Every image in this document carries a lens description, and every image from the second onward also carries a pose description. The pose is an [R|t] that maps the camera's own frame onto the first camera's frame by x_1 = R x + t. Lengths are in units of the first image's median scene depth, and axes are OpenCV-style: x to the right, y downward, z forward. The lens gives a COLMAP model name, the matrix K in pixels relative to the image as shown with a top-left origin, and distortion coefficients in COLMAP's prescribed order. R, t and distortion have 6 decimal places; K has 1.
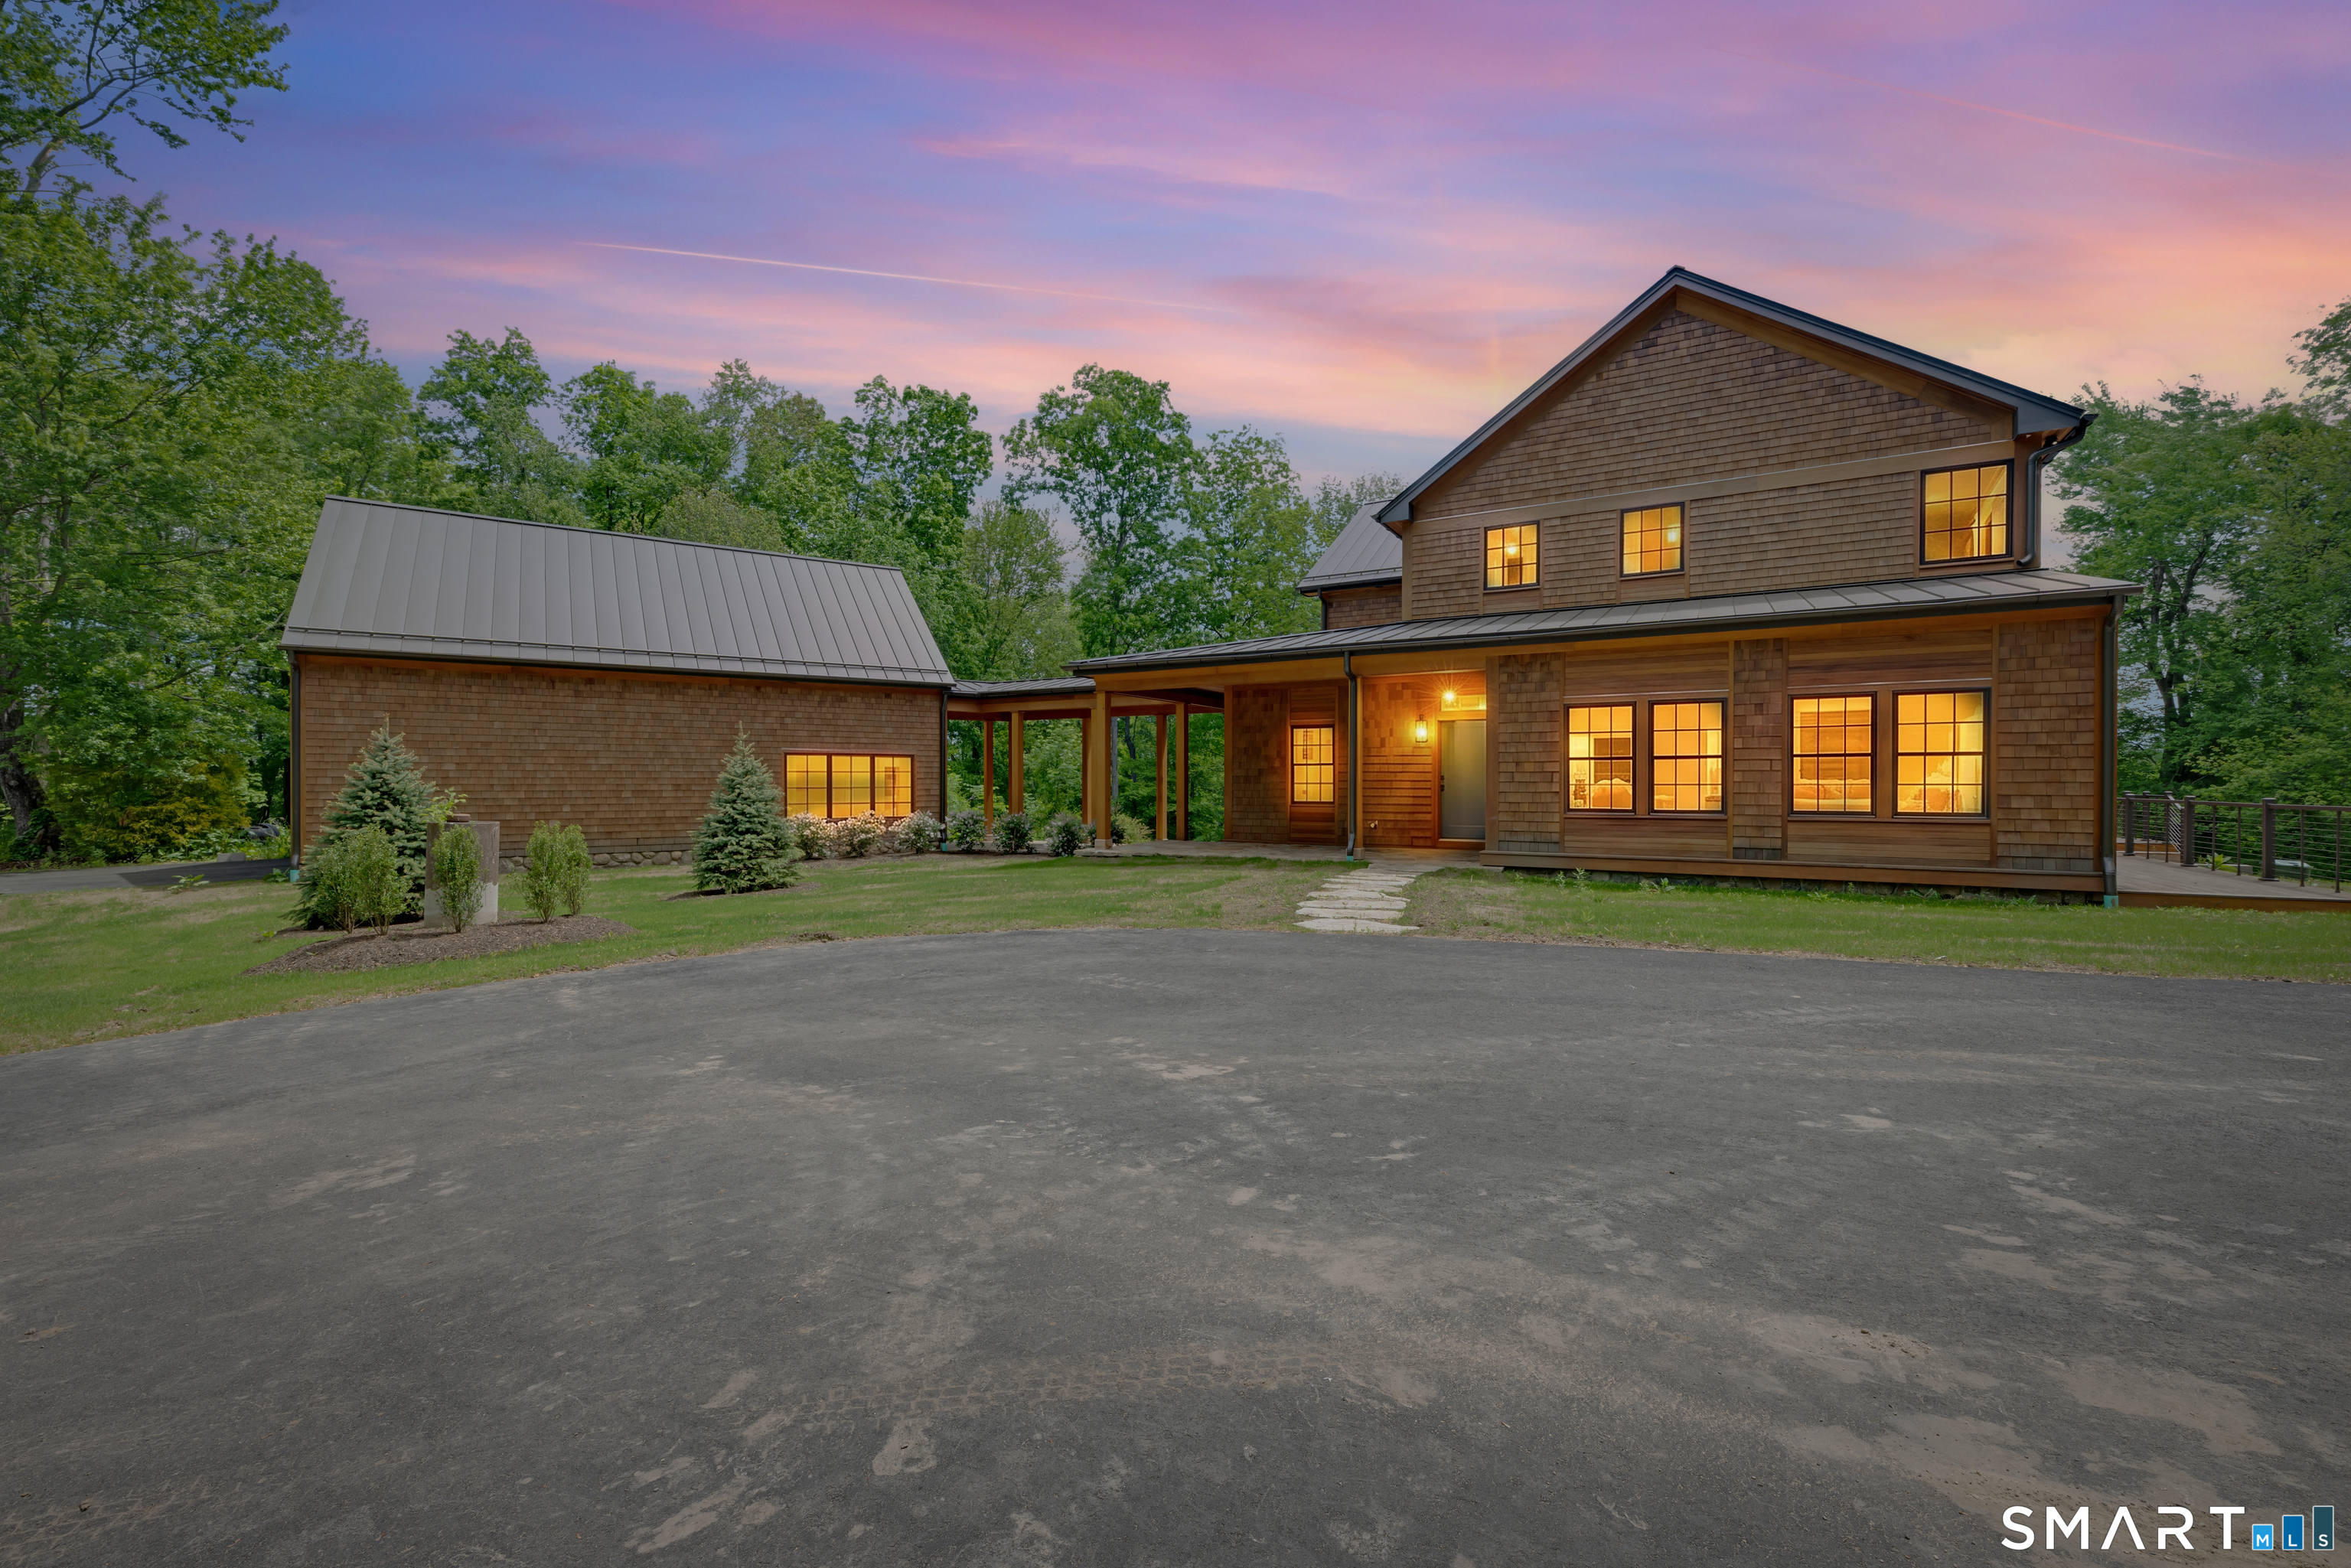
lens RADIAL K [[958.0, 0, 1177.1], [0, 958.0, 789.0], [0, 0, 1]] dist [0.006668, -0.001702]
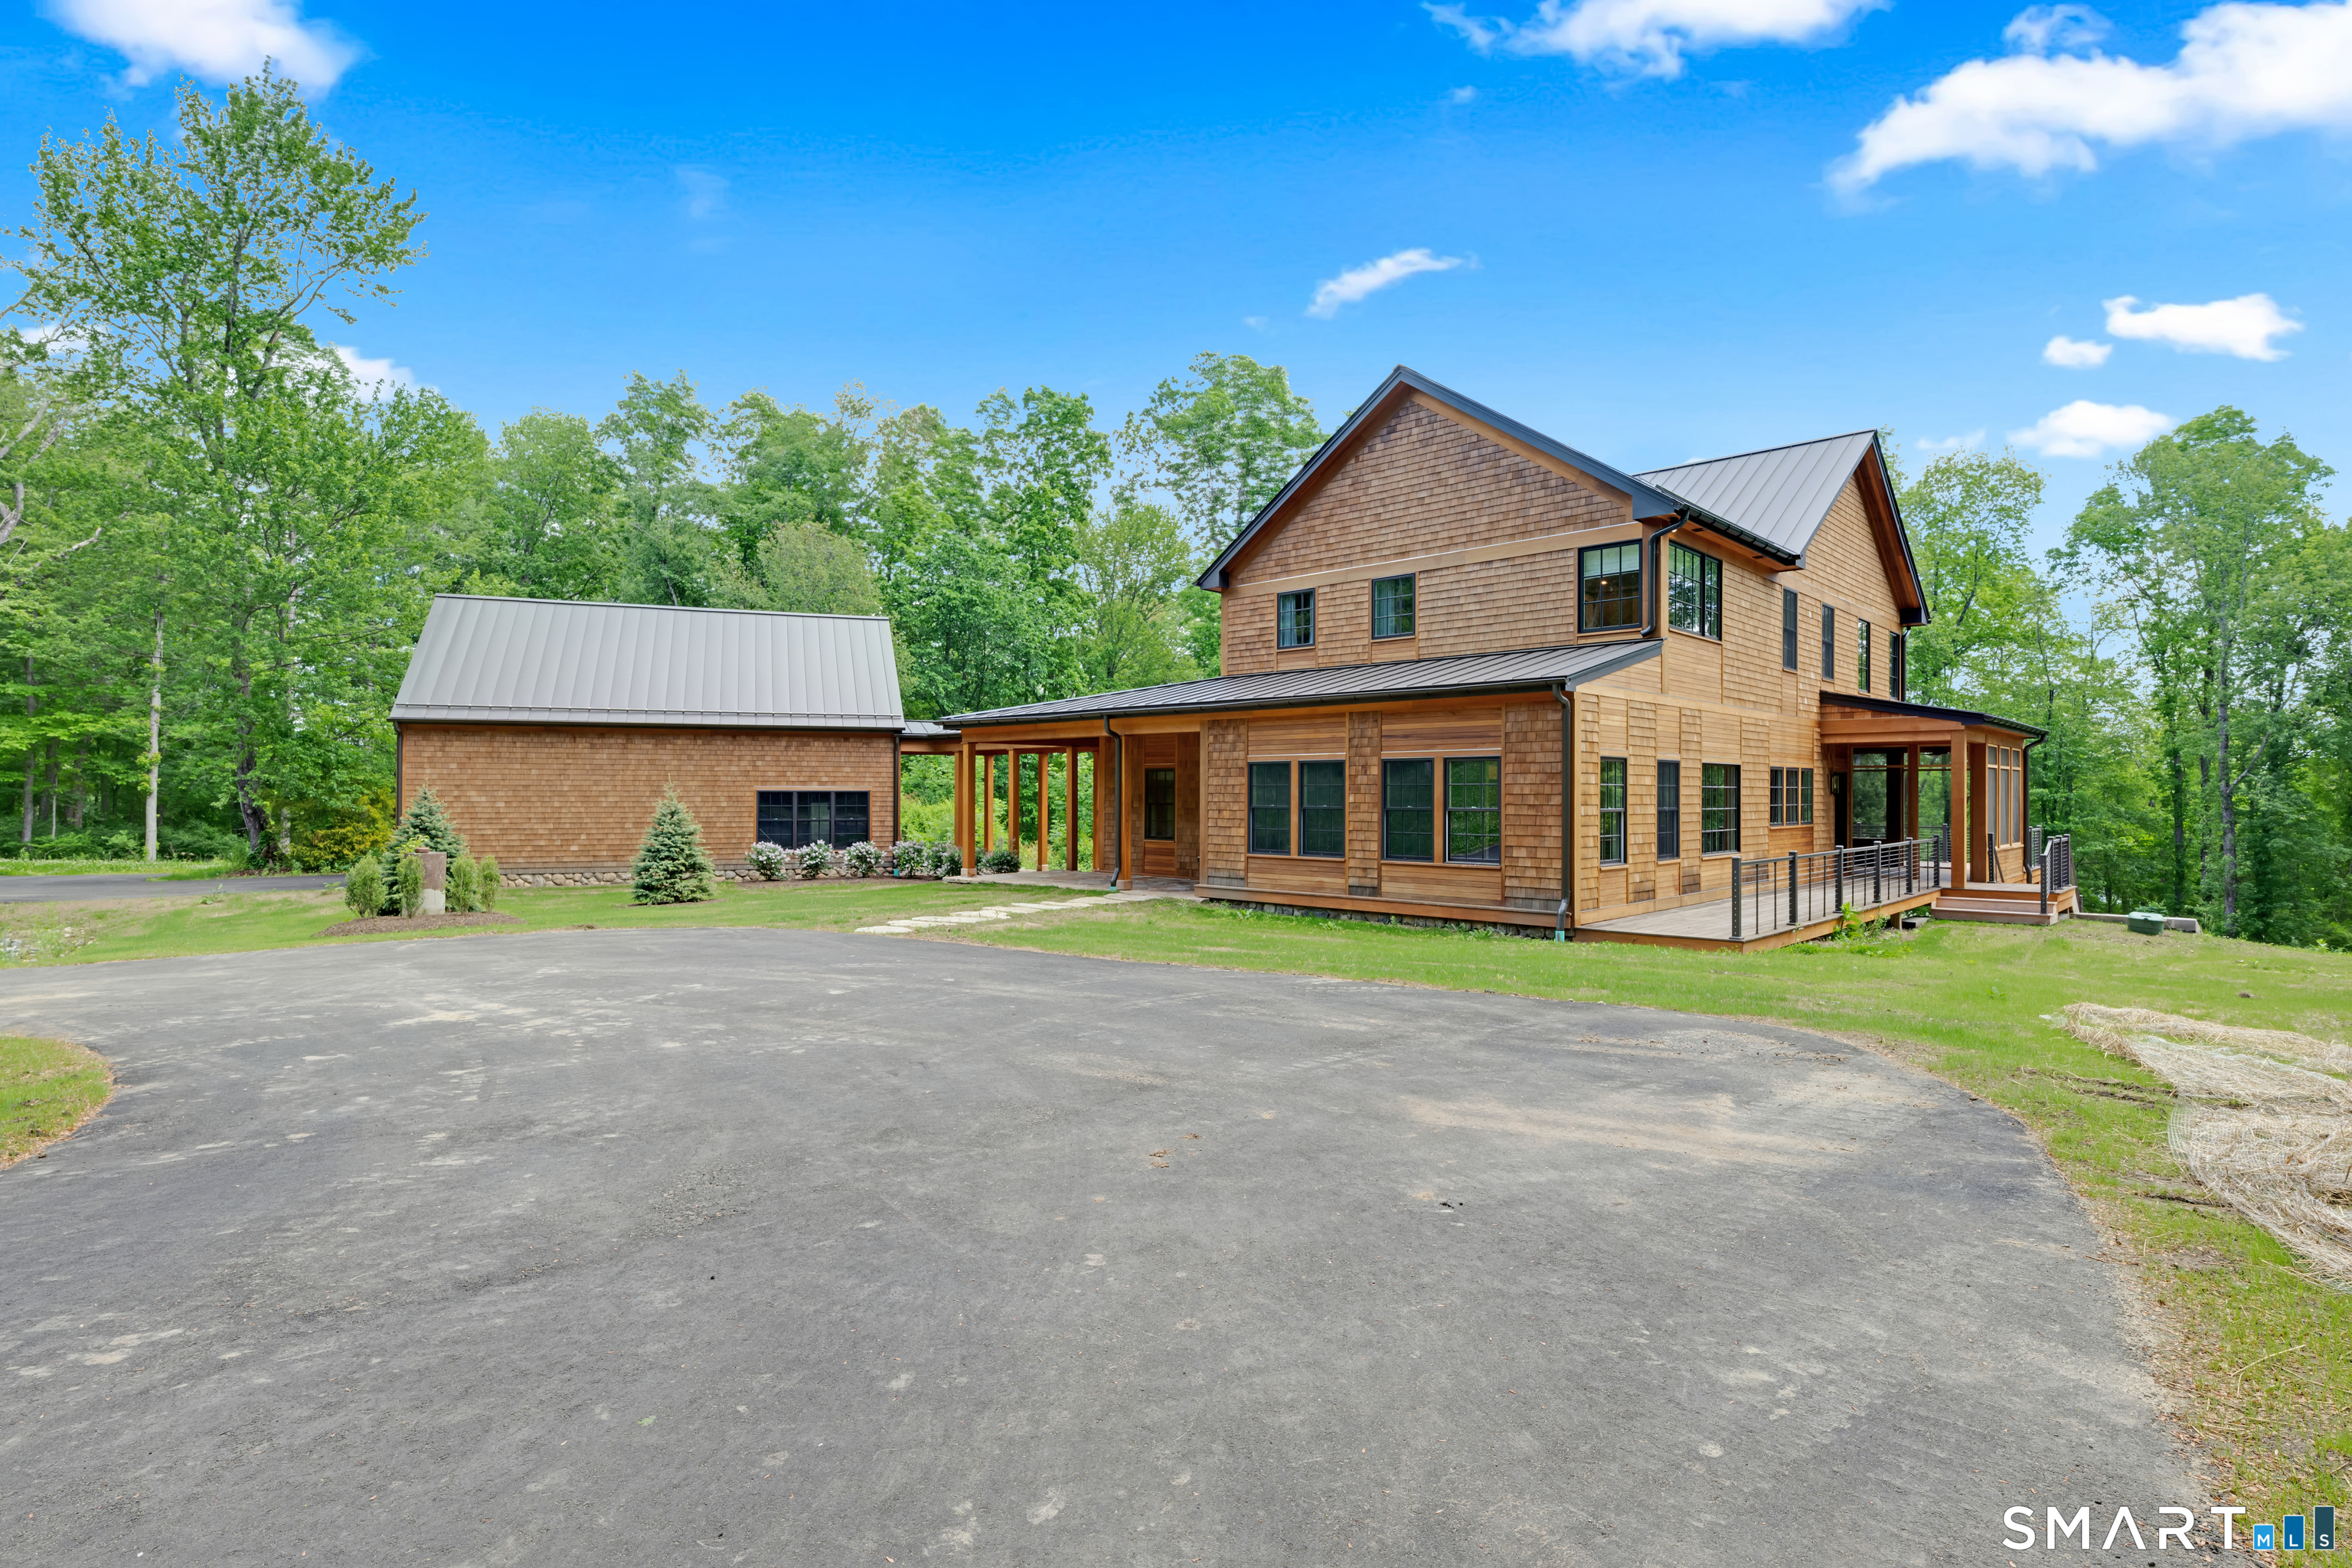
lens RADIAL K [[1170.8, 0, 1177.3], [0, 1170.8, 789.3], [0, 0, 1]] dist [0.016126, 0.001408]
pose [[0.969984, 0.001580, -0.243165, 0.613795], [-0.003830, 0.999954, -0.008780, -0.037818], [0.243140, 0.009448, 0.969945, -0.391279]]
